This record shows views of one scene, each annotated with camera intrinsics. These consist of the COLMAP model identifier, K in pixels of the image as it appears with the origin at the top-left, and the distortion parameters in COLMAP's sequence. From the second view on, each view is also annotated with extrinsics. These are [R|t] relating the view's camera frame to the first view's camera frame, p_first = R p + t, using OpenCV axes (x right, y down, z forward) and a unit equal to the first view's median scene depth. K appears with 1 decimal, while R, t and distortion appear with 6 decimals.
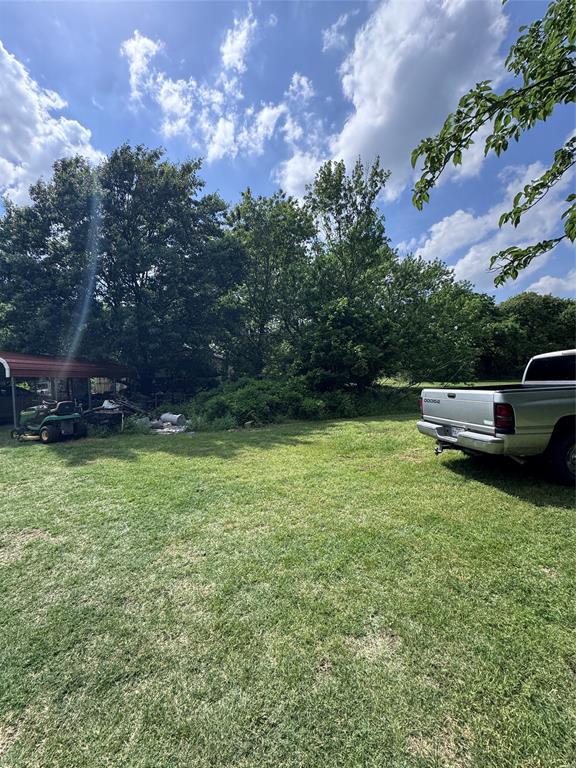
lens RADIAL K [[308.3, 0, 285.2], [0, 308.3, 382.2], [0, 0, 1]] dist [0.002745, -0.000161]
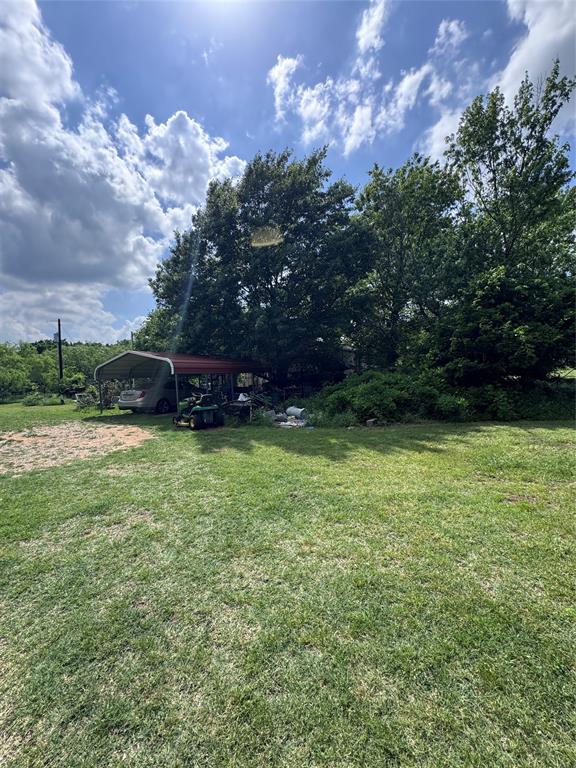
lens RADIAL K [[307.4, 0, 286.3], [0, 307.4, 381.5], [0, 0, 1]] dist [-0.003049, 0.000702]
pose [[0.904059, -0.001316, -0.427407, 0.025237], [0.009796, 0.999796, 0.017641, -0.001539], [0.427296, -0.020136, 0.903887, 0.043508]]
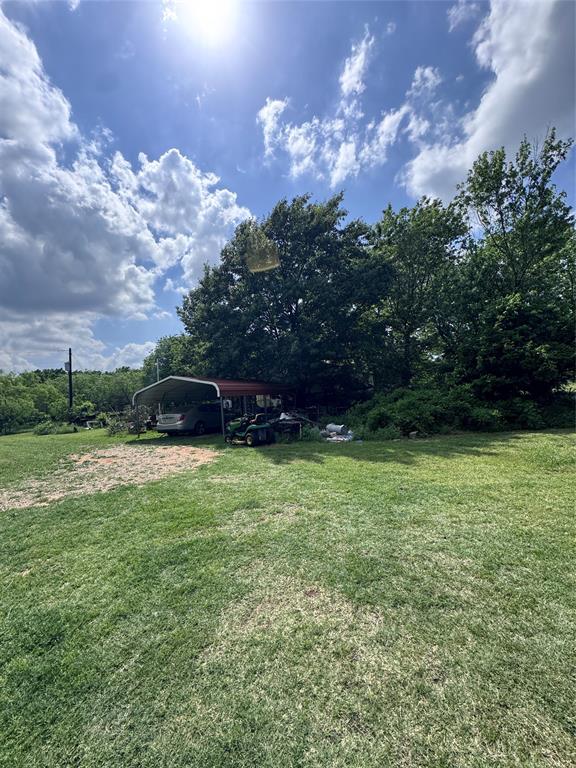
lens RADIAL K [[304.8, 0, 285.8], [0, 304.8, 388.1], [0, 0, 1]] dist [-0.001839, 0.000216]
pose [[0.912613, -0.049431, -0.405826, -0.051750], [0.039064, 0.998665, -0.033794, 0.000865], [0.406955, 0.014988, 0.913325, -0.051473]]
